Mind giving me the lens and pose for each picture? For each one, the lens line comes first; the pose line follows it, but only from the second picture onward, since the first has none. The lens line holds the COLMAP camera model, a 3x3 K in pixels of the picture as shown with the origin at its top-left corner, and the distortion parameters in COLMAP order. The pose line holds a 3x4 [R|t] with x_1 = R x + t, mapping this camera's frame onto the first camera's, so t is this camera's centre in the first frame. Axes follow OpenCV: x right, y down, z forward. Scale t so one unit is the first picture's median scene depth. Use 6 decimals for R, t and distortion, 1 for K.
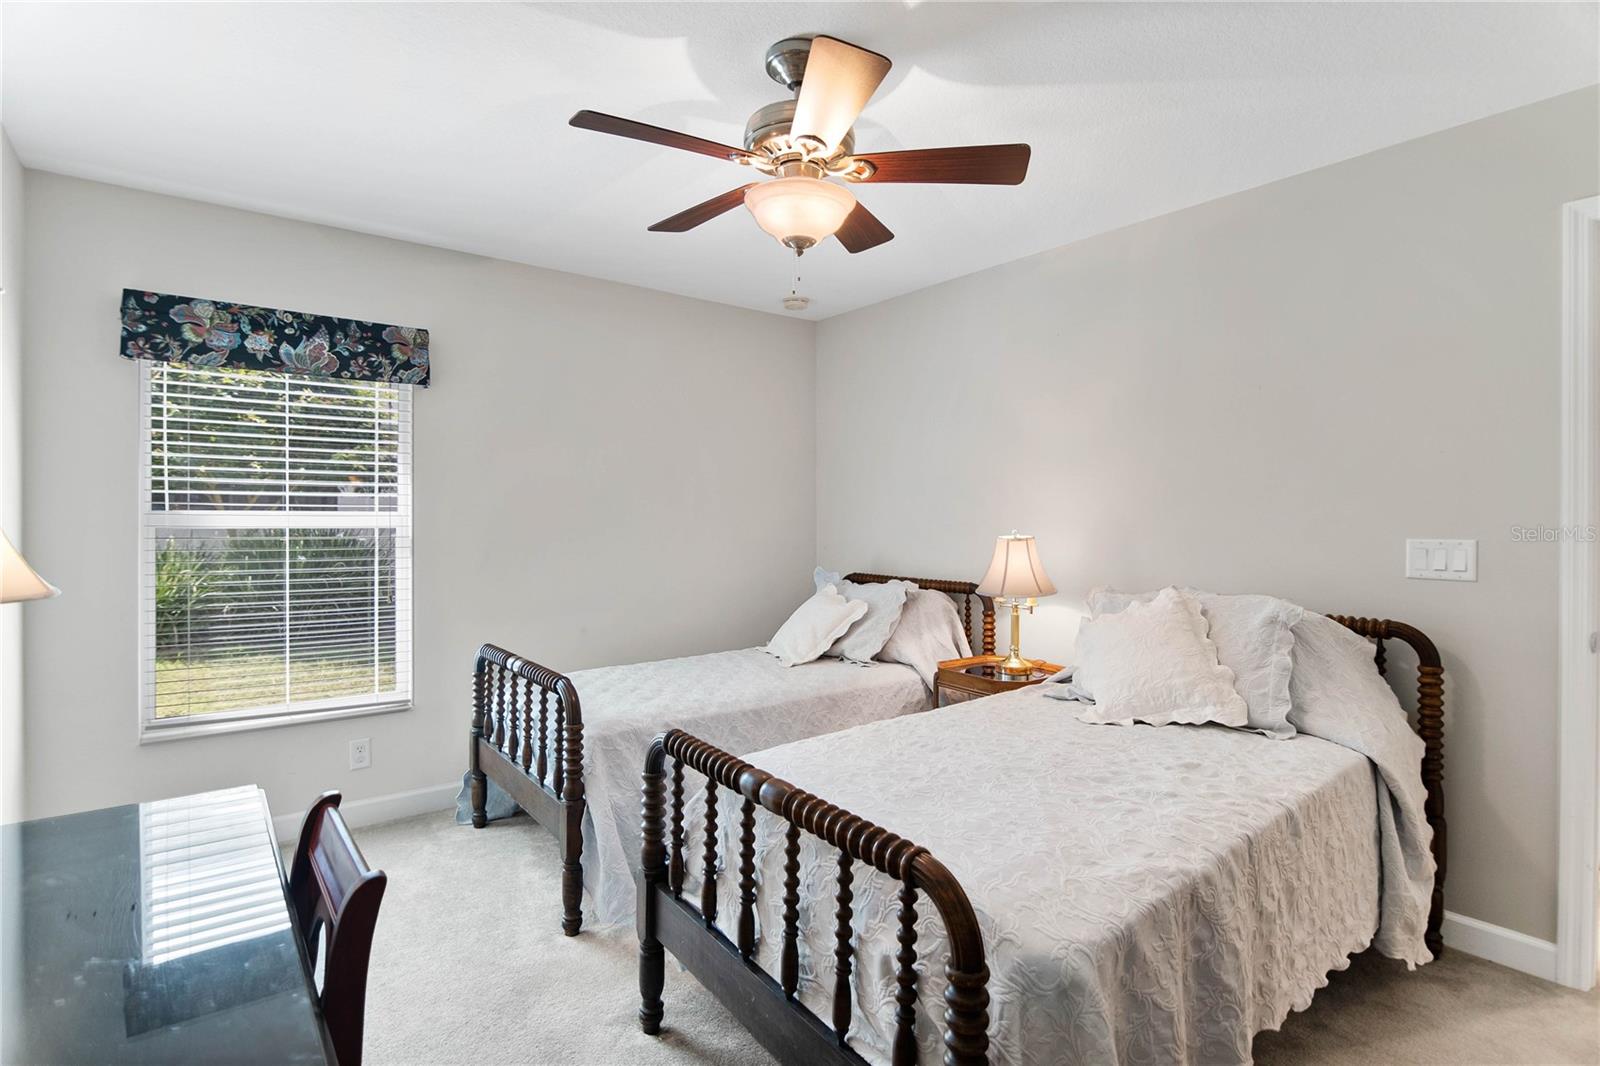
lens RADIAL K [[776.5, 0, 794.3], [0, 776.5, 525.1], [0, 0, 1]] dist [-0.011287, -0.003152]
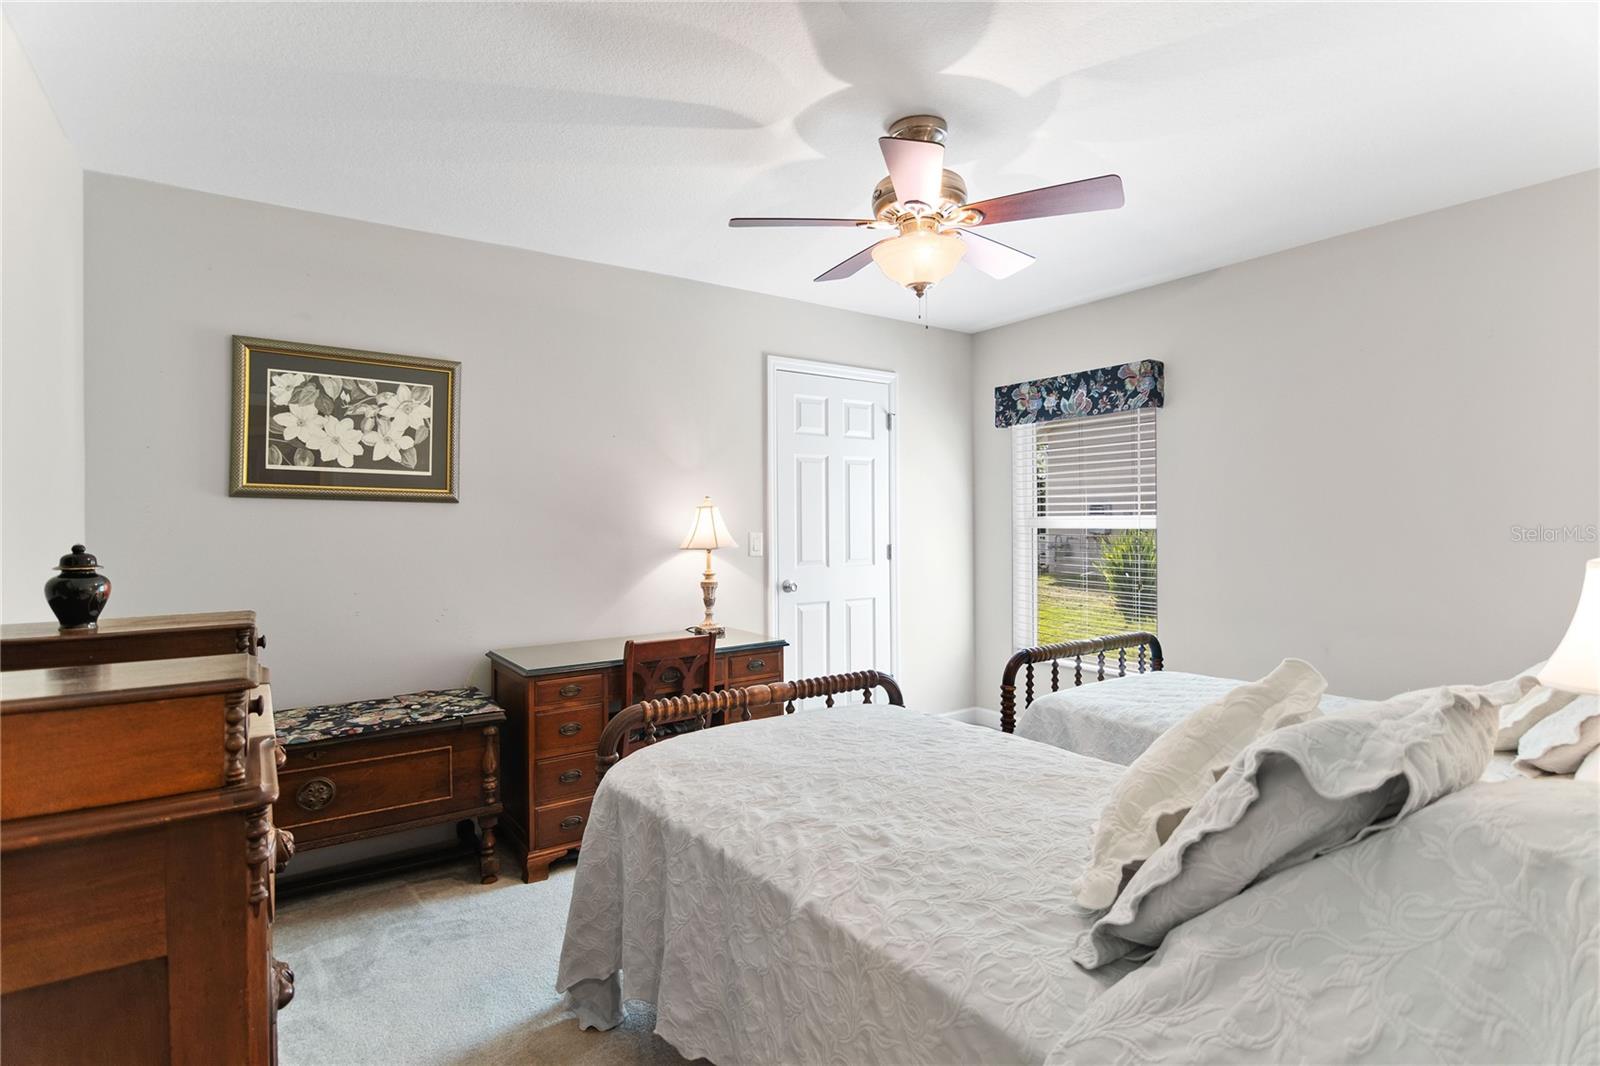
lens RADIAL K [[776.5, 0, 798.1], [0, 776.5, 526.5], [0, 0, 1]] dist [-0.011287, -0.003152]
pose [[-0.046884, 0.004188, -0.998892, 0.780781], [-0.003969, 0.999983, 0.004379, -0.003847], [0.998892, 0.004170, -0.046867, 0.573809]]
